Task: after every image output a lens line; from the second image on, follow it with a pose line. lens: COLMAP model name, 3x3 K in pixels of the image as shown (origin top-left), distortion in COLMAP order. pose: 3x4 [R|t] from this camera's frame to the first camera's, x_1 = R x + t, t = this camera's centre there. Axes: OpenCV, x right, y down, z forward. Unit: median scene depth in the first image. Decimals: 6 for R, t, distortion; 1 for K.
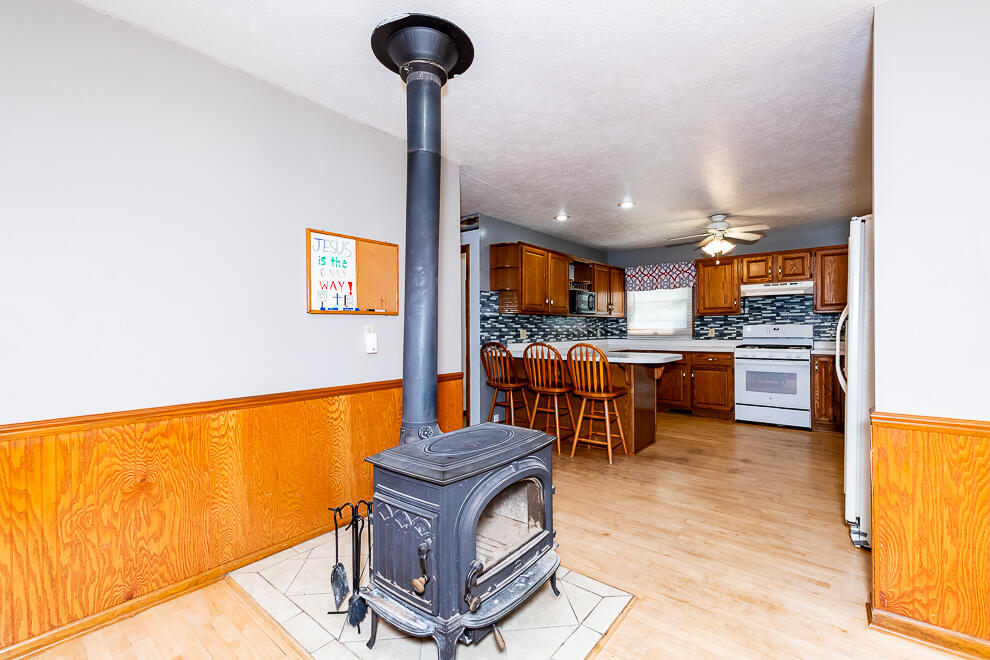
lens RADIAL K [[425.3, 0, 496.4], [0, 425.3, 331.8], [0, 0, 1]] dist [0.004594, -0.001126]
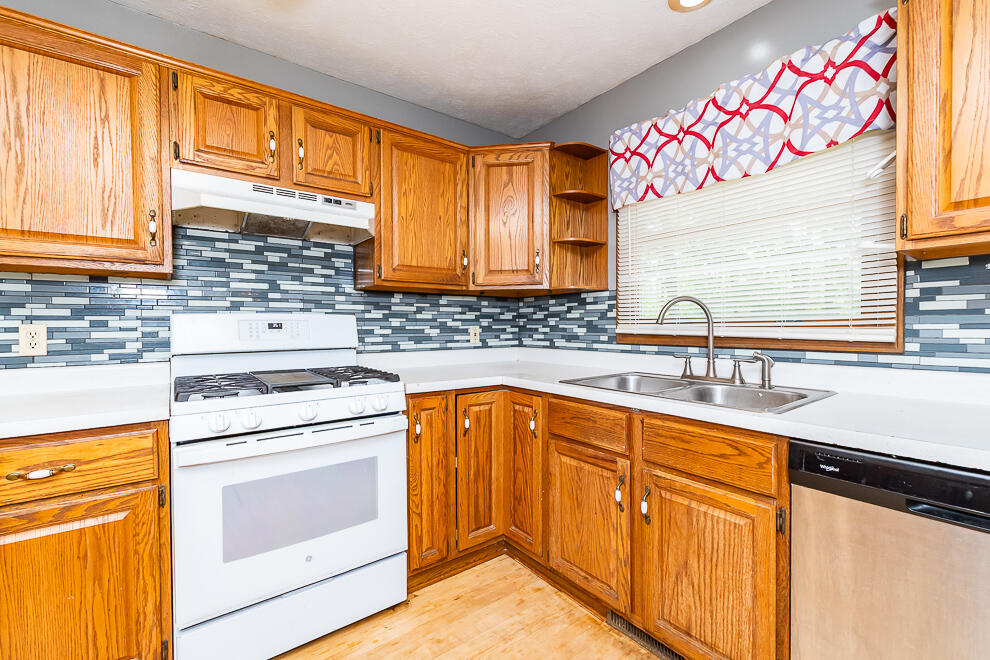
lens RADIAL K [[425.3, 0, 496.4], [0, 425.3, 331.8], [0, 0, 1]] dist [0.004594, -0.001126]
pose [[0.235602, -0.008755, 0.971810, 0.364861], [0.008085, 0.999942, 0.007048, -0.002491], [-0.971816, 0.006196, 0.235660, 0.756186]]
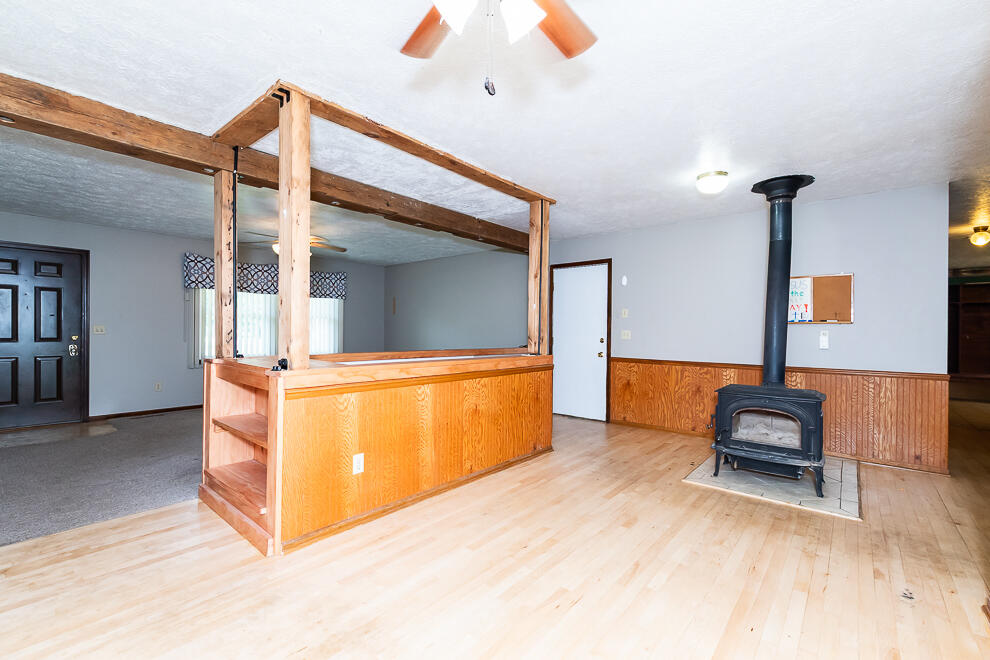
lens RADIAL K [[425.3, 0, 496.4], [0, 425.3, 331.8], [0, 0, 1]] dist [0.004594, -0.001126]
pose [[-0.010040, 0.007391, -0.999922, 0.614528], [-0.014780, 0.999862, 0.007539, -0.002856], [0.999840, 0.014855, -0.009930, -0.080503]]
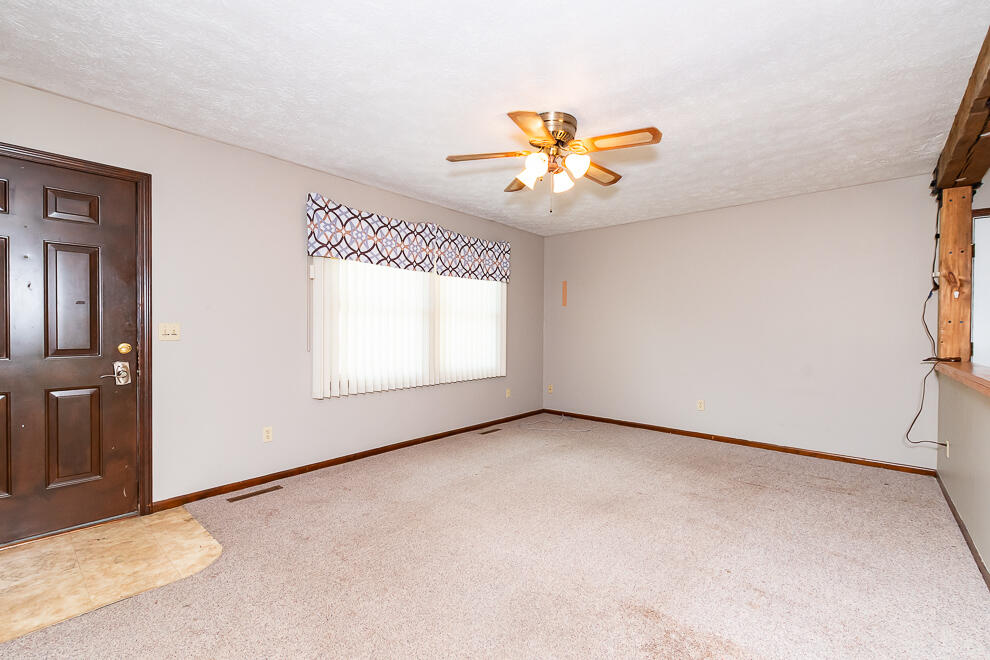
lens RADIAL K [[425.3, 0, 496.4], [0, 425.3, 331.8], [0, 0, 1]] dist [0.004594, -0.001126]
pose [[-0.027760, 0.013967, -0.999517, 0.128264], [-0.012200, 0.999823, 0.014310, 0.001506], [0.999540, 0.012591, -0.027584, -0.610877]]
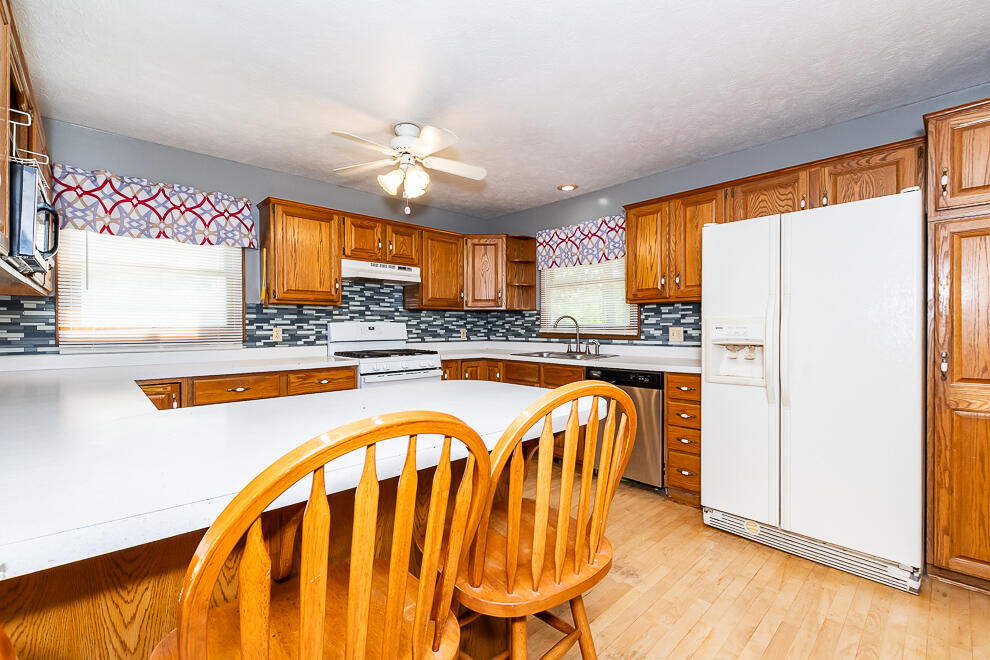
lens RADIAL K [[425.3, 0, 496.4], [0, 425.3, 331.8], [0, 0, 1]] dist [0.004594, -0.001126]
pose [[0.128446, -0.004127, 0.991708, -0.025762], [0.005825, 0.999977, 0.003407, -0.001748], [-0.991699, 0.005339, 0.128468, 0.717394]]
